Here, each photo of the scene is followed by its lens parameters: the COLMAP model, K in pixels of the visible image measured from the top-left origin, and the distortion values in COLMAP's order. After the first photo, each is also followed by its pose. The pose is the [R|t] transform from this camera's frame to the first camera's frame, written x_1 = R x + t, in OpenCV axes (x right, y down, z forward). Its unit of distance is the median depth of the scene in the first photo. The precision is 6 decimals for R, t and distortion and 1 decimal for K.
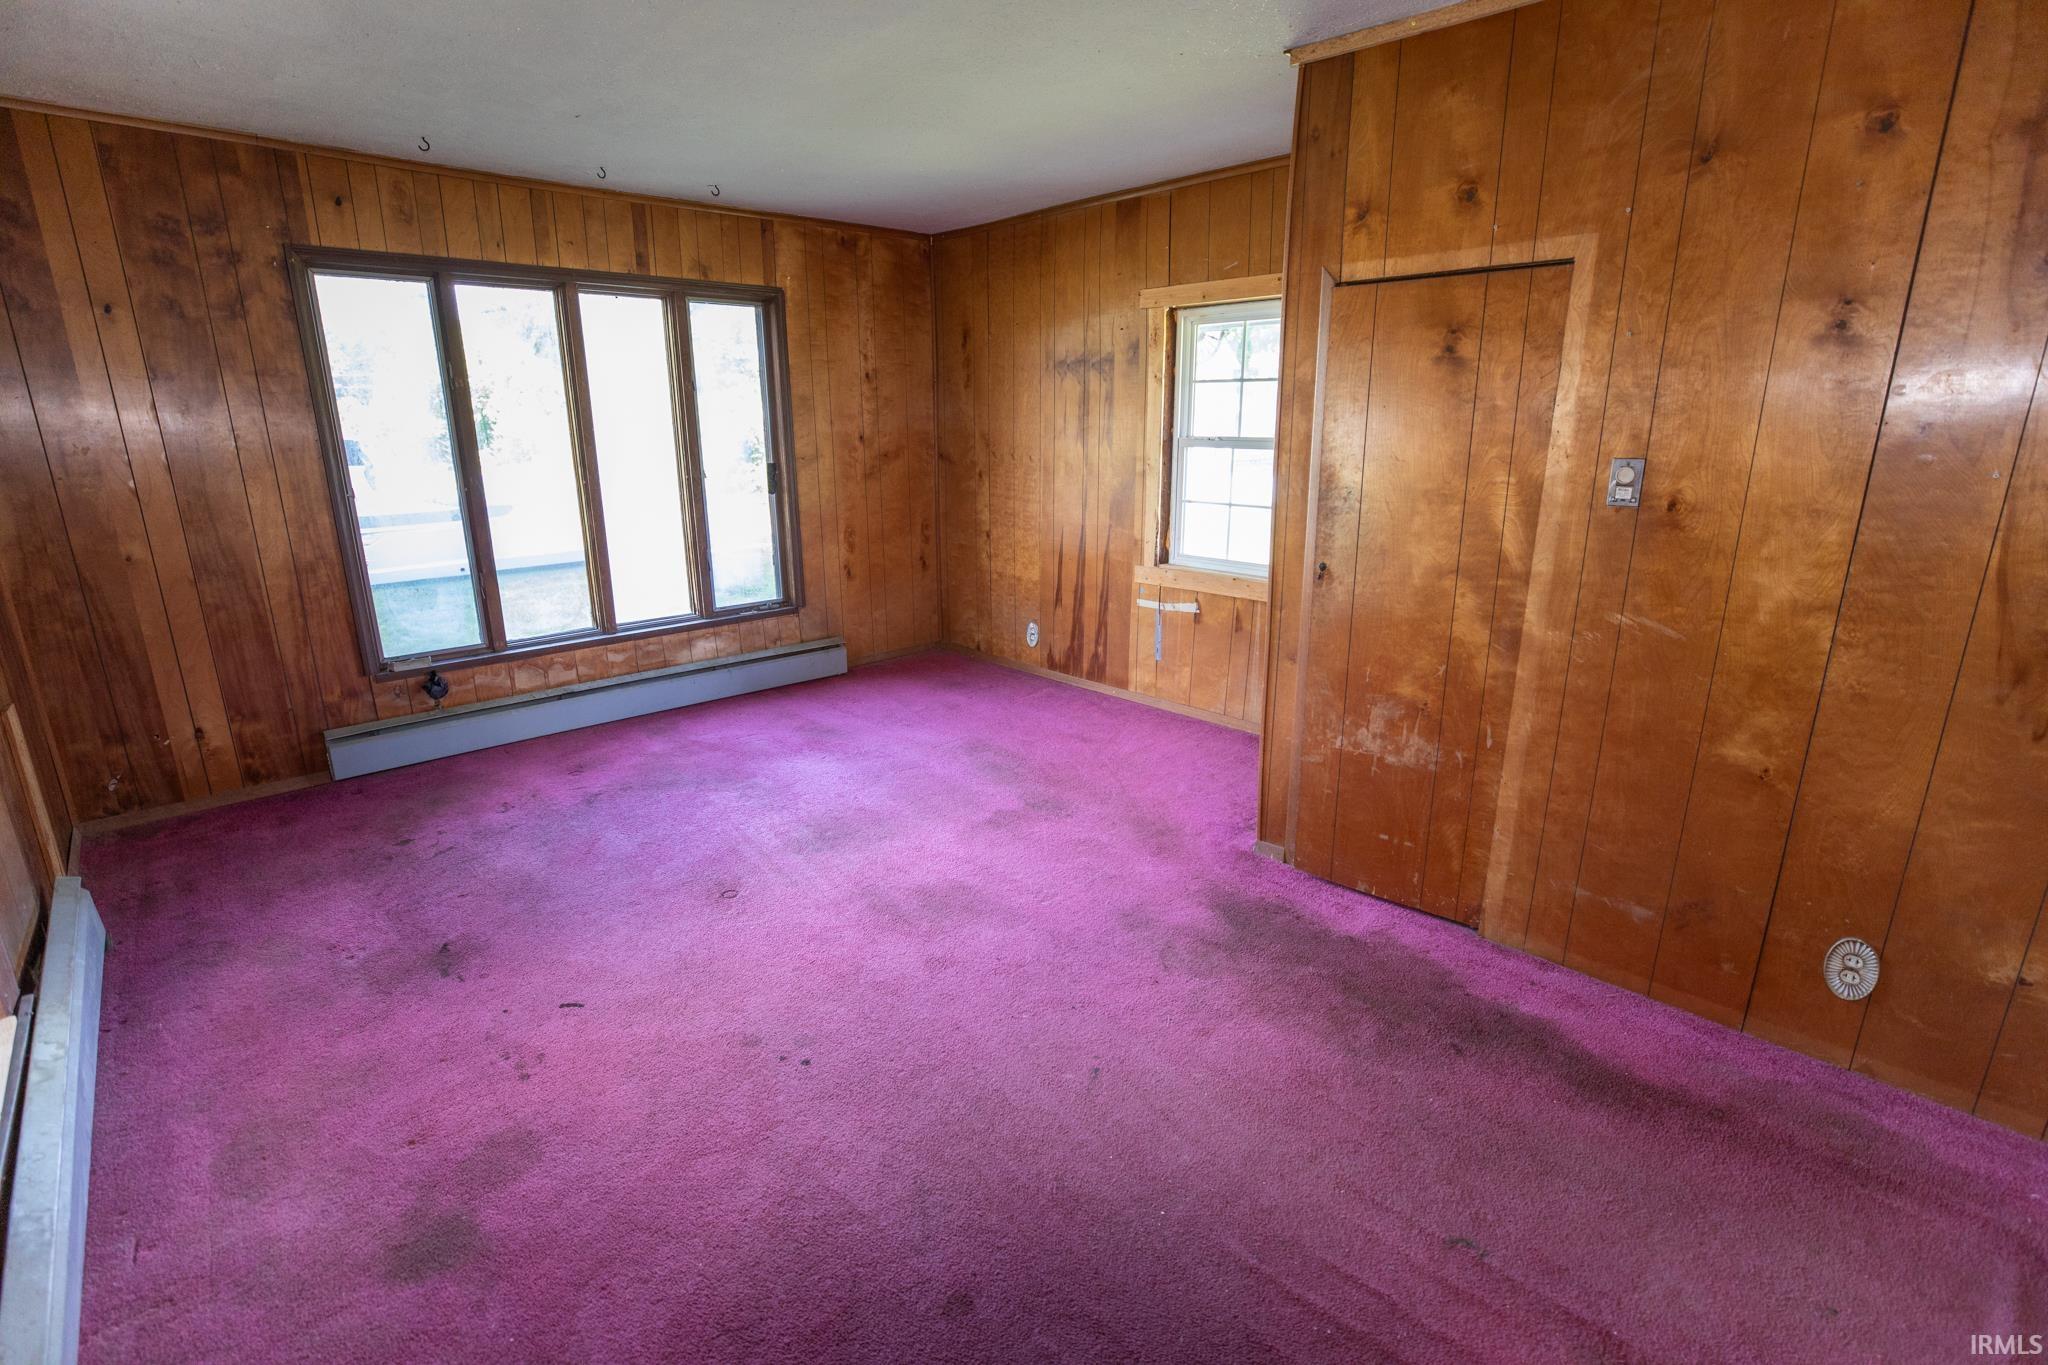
lens RADIAL K [[940.9, 0, 1024.0], [0, 940.9, 682.5], [0, 0, 1]] dist [-0.050780, 0.015250]
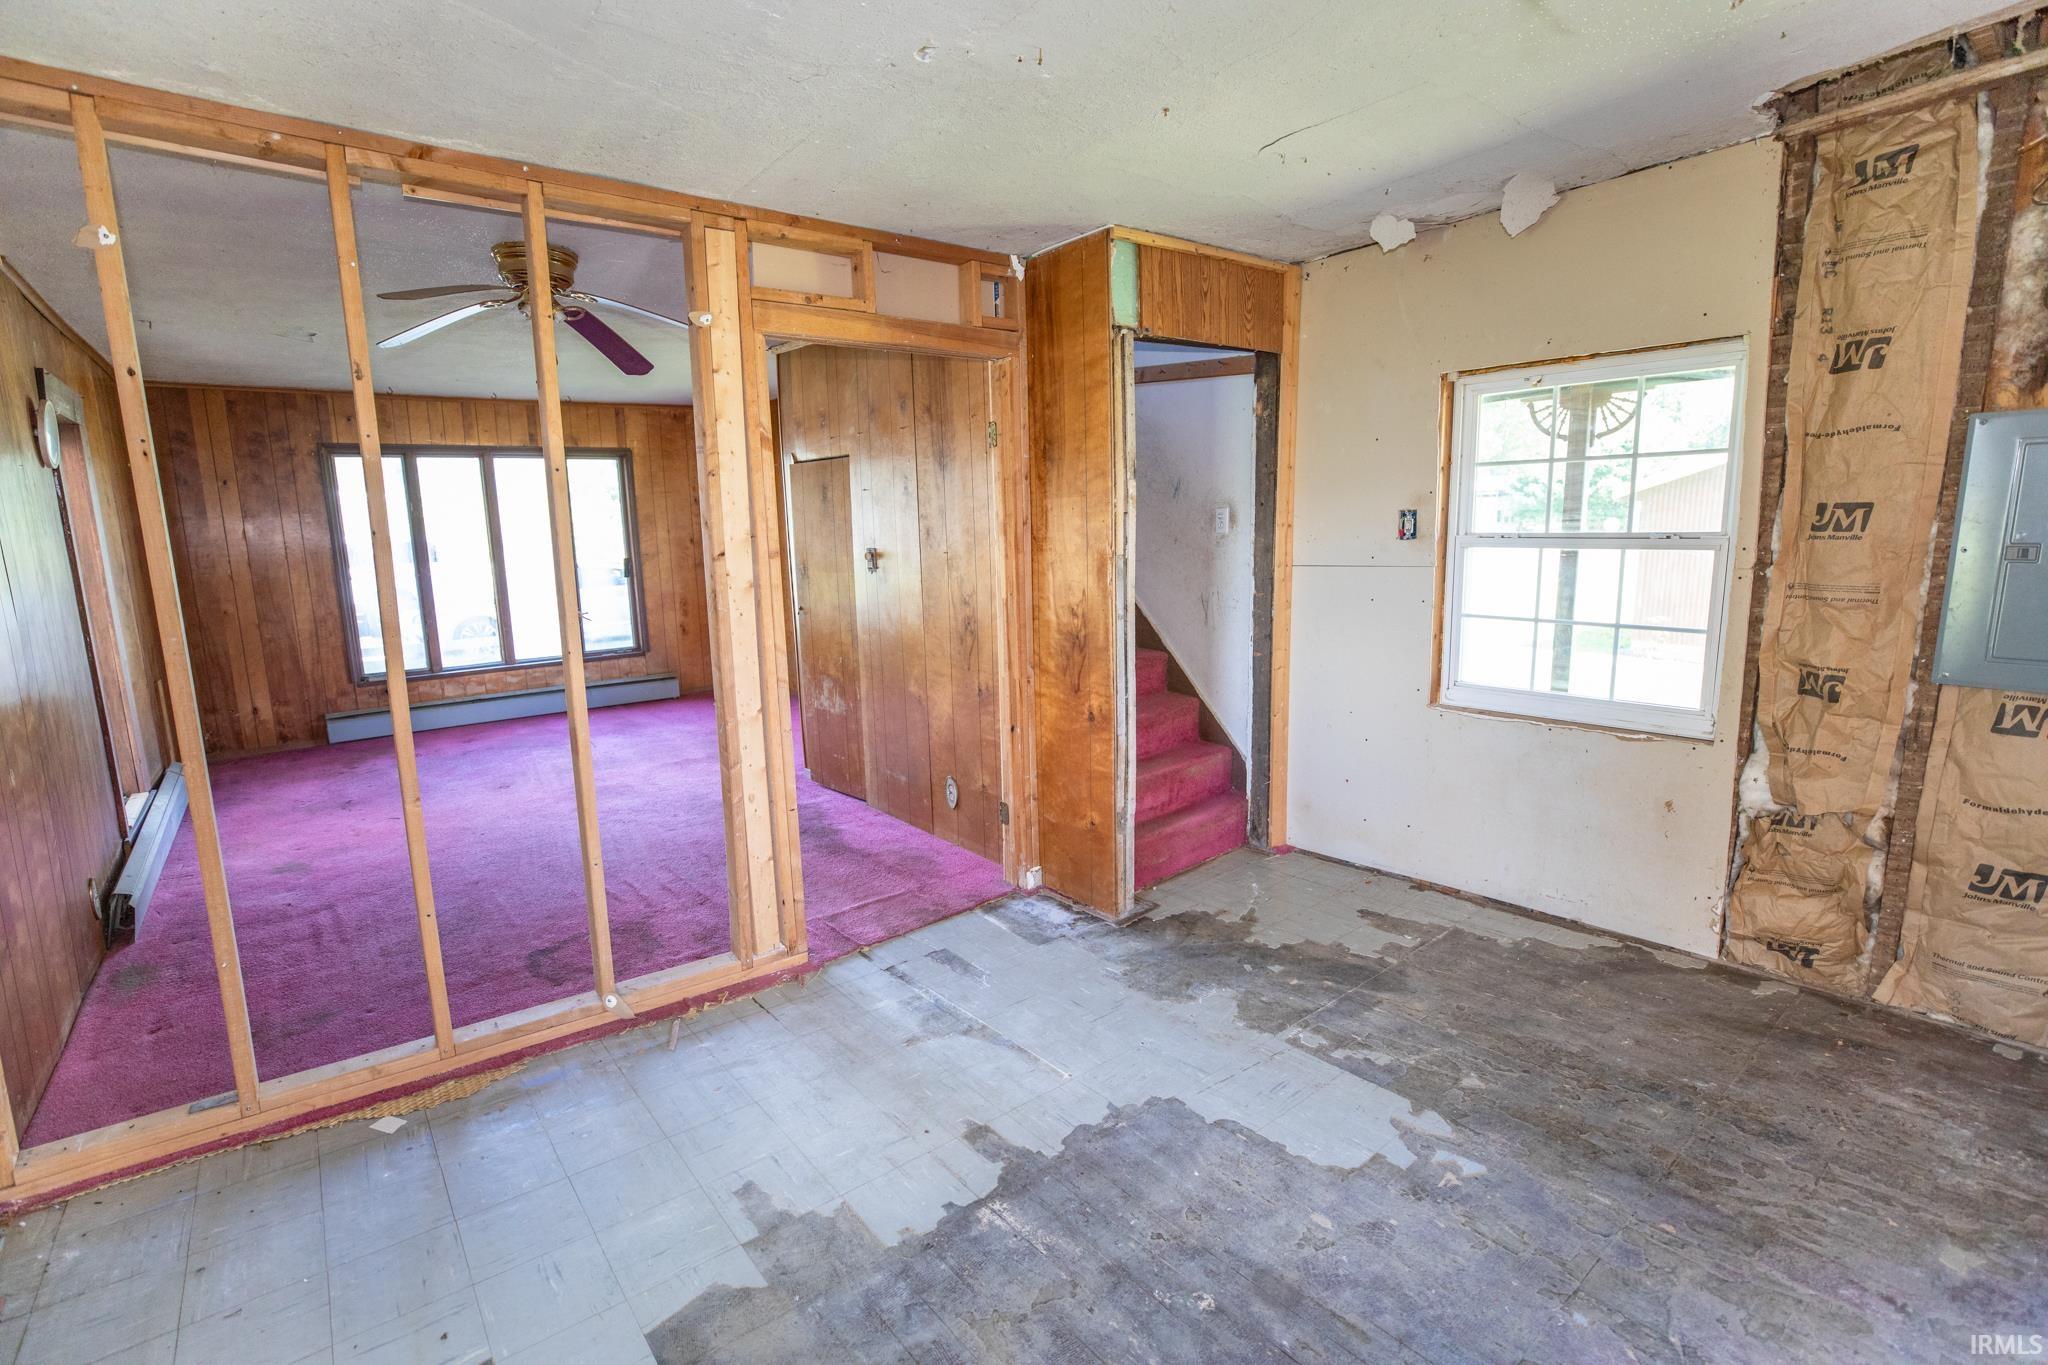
lens RADIAL K [[940.9, 0, 1024.0], [0, 940.9, 682.5], [0, 0, 1]] dist [-0.050780, 0.015250]
pose [[0.996272, -0.001475, -0.086259, 0.713393], [-0.006726, 0.995482, -0.094708, 0.153160], [0.086009, 0.094935, 0.991761, -0.619370]]
